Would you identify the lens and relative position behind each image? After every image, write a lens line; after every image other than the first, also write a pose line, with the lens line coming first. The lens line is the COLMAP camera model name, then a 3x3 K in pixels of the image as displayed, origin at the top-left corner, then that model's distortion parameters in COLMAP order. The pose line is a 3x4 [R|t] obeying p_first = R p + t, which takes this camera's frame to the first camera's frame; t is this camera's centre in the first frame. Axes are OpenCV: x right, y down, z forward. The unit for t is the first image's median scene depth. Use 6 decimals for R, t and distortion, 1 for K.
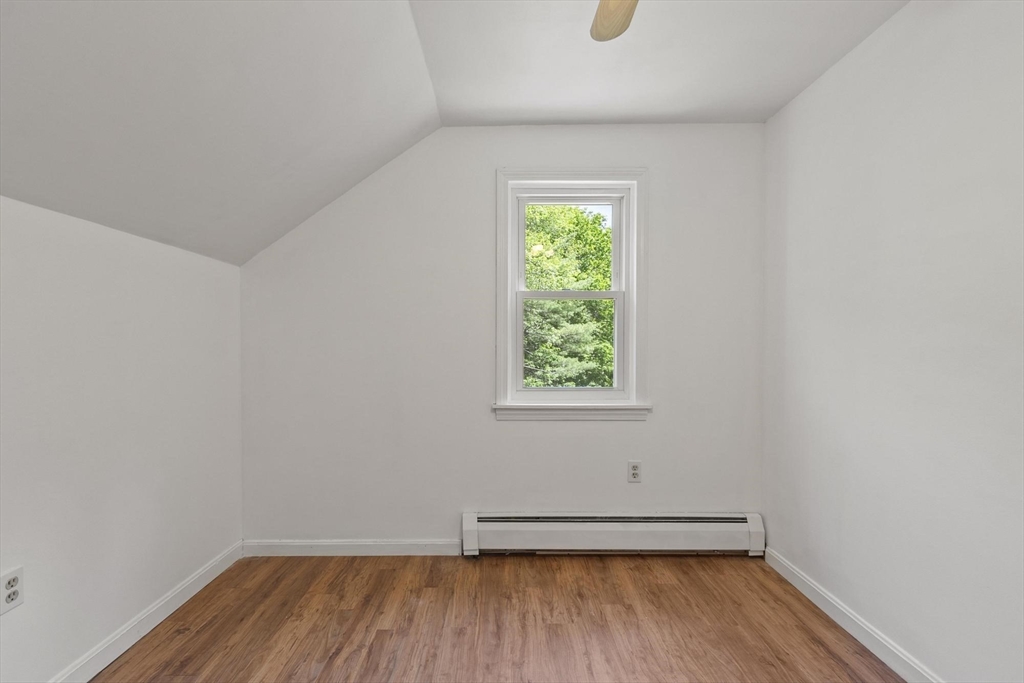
lens RADIAL K [[451.2, 0, 505.4], [0, 451.2, 348.8], [0, 0, 1]] dist [0.000924, -0.001130]
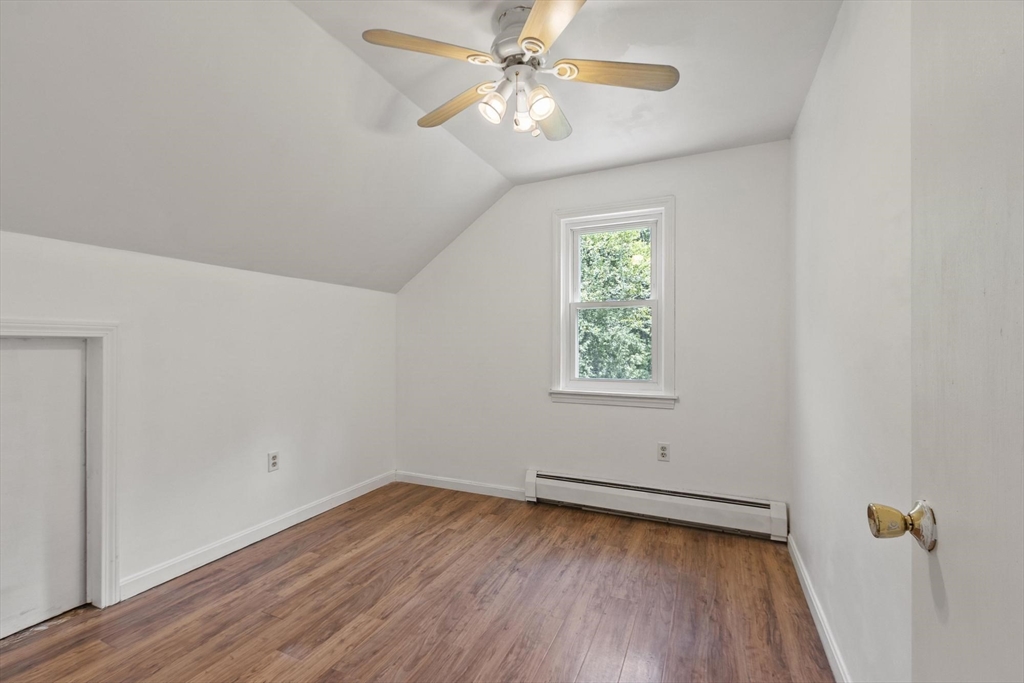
lens RADIAL K [[451.2, 0, 513.8], [0, 451.2, 340.7], [0, 0, 1]] dist [0.000924, -0.001130]
pose [[0.909472, -0.002066, -0.415759, 0.438945], [-0.005599, 0.999836, -0.017218, 0.004050], [0.415726, 0.017987, 0.909312, -0.251669]]
